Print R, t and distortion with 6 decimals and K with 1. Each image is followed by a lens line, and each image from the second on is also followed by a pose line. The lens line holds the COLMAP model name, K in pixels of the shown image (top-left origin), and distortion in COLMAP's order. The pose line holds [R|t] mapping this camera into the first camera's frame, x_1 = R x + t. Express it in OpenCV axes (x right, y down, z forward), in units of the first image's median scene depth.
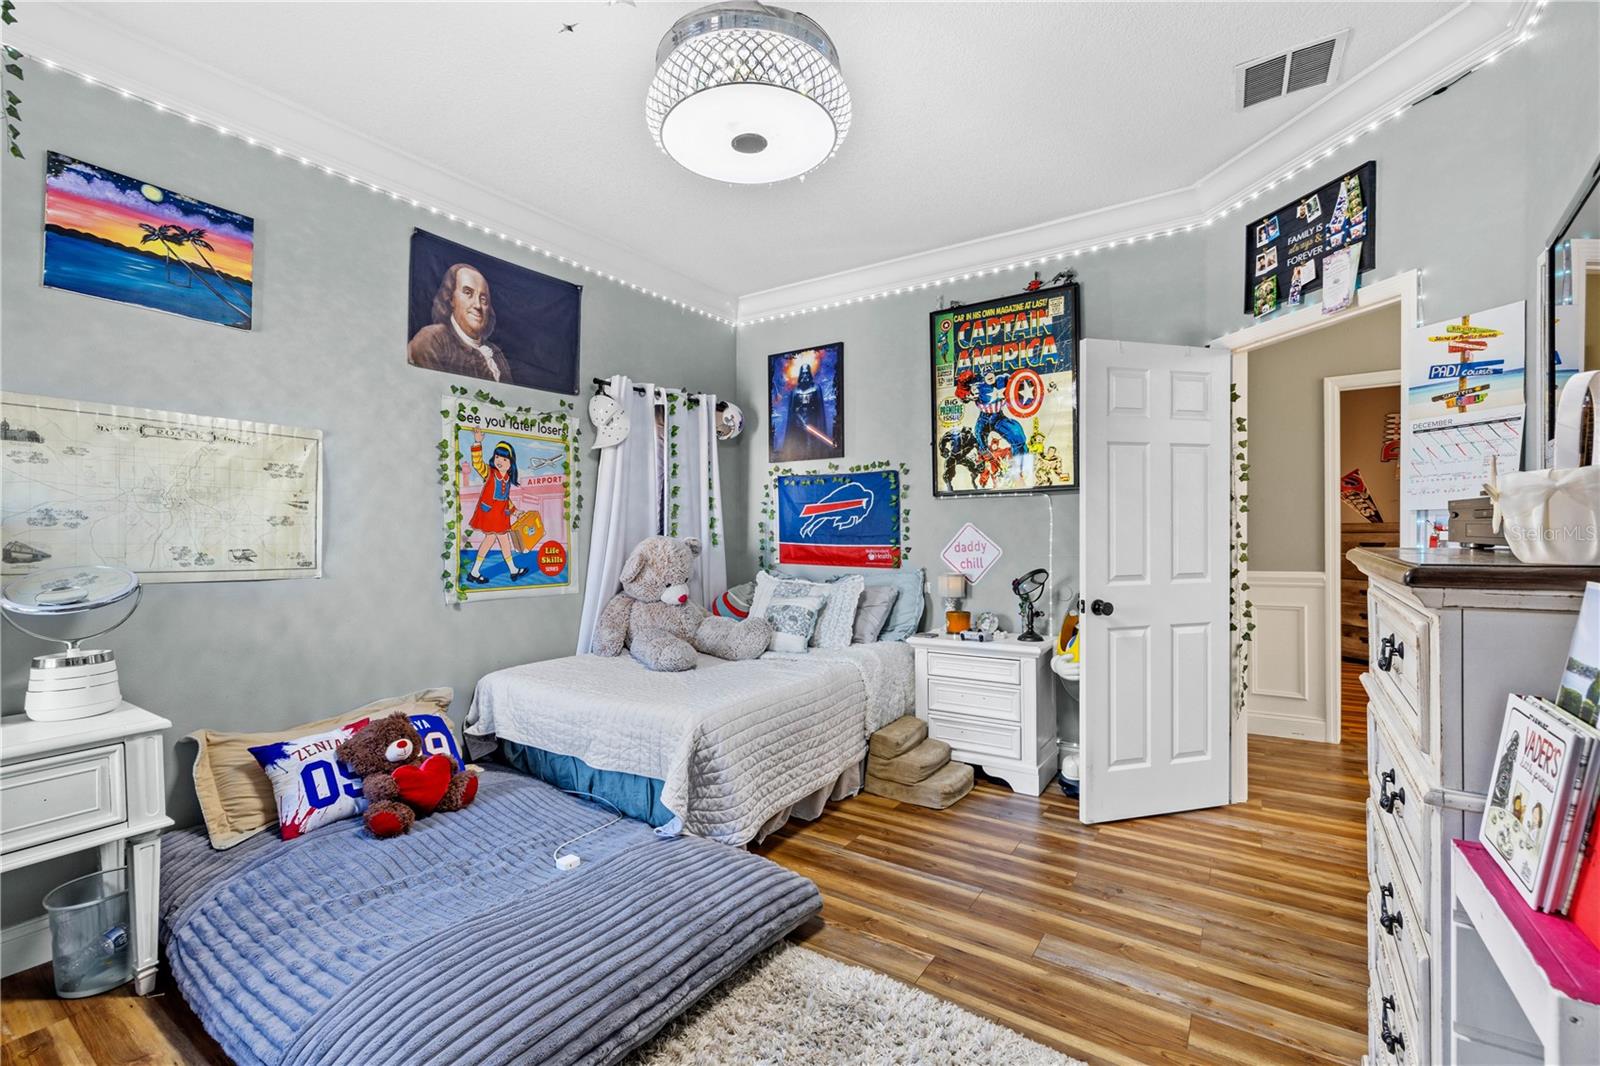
lens RADIAL K [[681.8, 0, 803.9], [0, 681.8, 530.8], [0, 0, 1]] dist [0.006559, -0.000881]
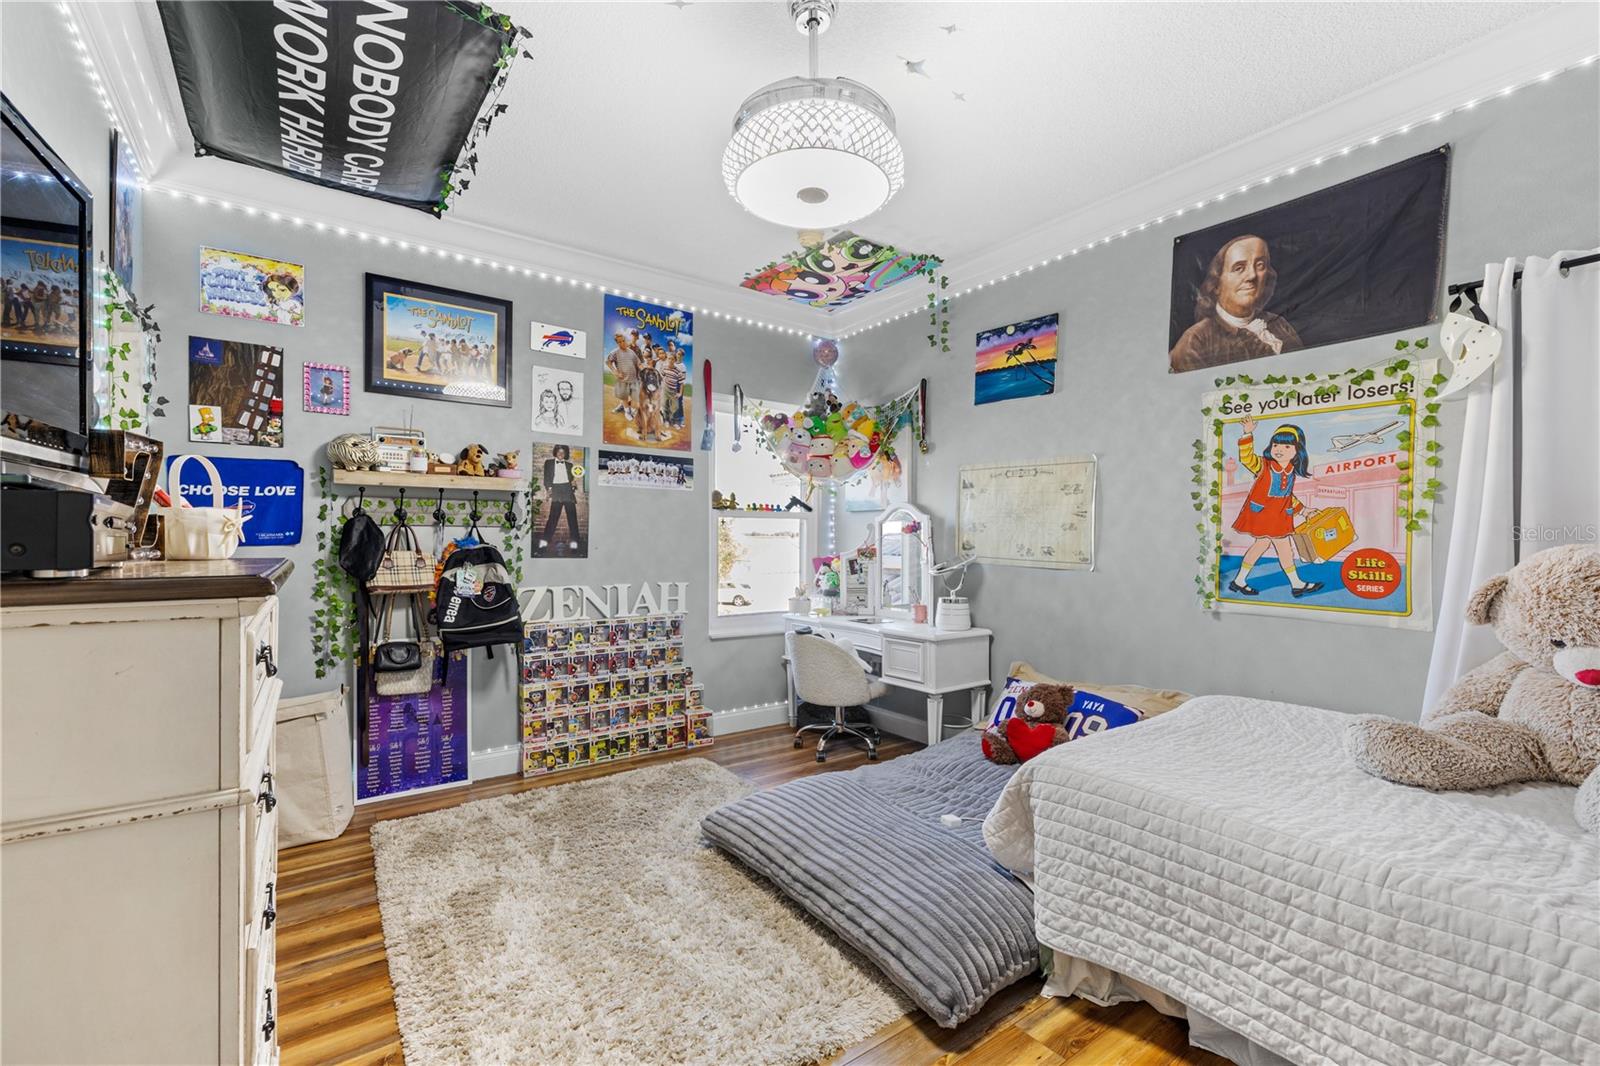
lens RADIAL K [[681.8, 0, 800.4], [0, 681.8, 537.8], [0, 0, 1]] dist [0.006559, -0.000881]
pose [[-0.331840, 0.001742, -0.943334, 0.541969], [-0.004449, 0.999984, 0.003412, 0.004086], [0.943325, 0.005329, -0.331827, 0.751466]]
